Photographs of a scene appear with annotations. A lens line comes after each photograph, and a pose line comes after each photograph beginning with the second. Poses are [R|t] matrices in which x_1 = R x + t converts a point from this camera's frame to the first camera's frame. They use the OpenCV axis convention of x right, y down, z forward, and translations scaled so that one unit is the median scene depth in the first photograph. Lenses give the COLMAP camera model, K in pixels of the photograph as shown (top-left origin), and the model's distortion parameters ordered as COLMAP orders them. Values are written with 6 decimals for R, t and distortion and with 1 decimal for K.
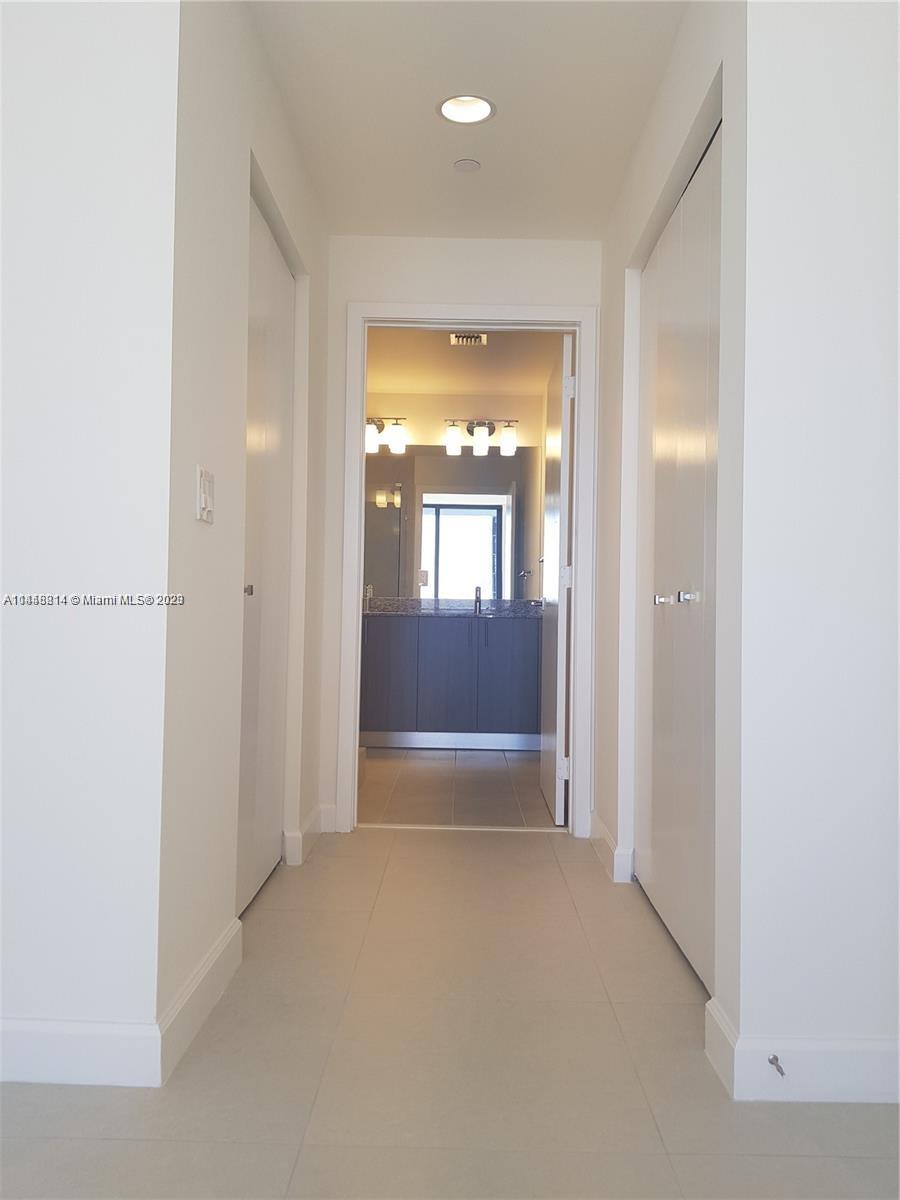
lens RADIAL K [[956.4, 0, 448.2], [0, 956.4, 603.3], [0, 0, 1]] dist [-0.111294, -0.005218]
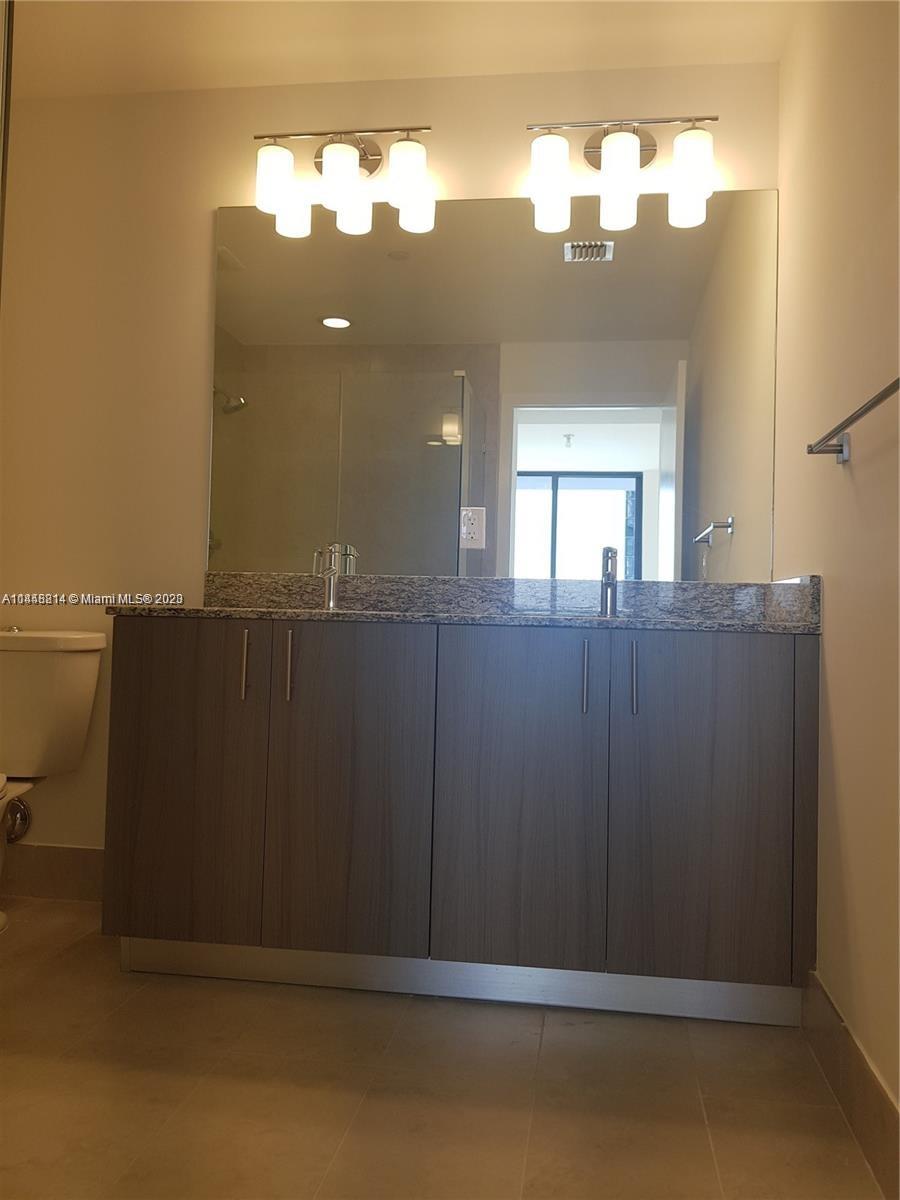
lens RADIAL K [[956.4, 0, 457.1], [0, 956.4, 597.1], [0, 0, 1]] dist [-0.111294, -0.005218]
pose [[0.992000, 0.016465, -0.125156, 0.018389], [-0.017948, 0.999781, -0.010729, 0.007287], [0.124952, 0.012889, 0.992079, 0.602621]]
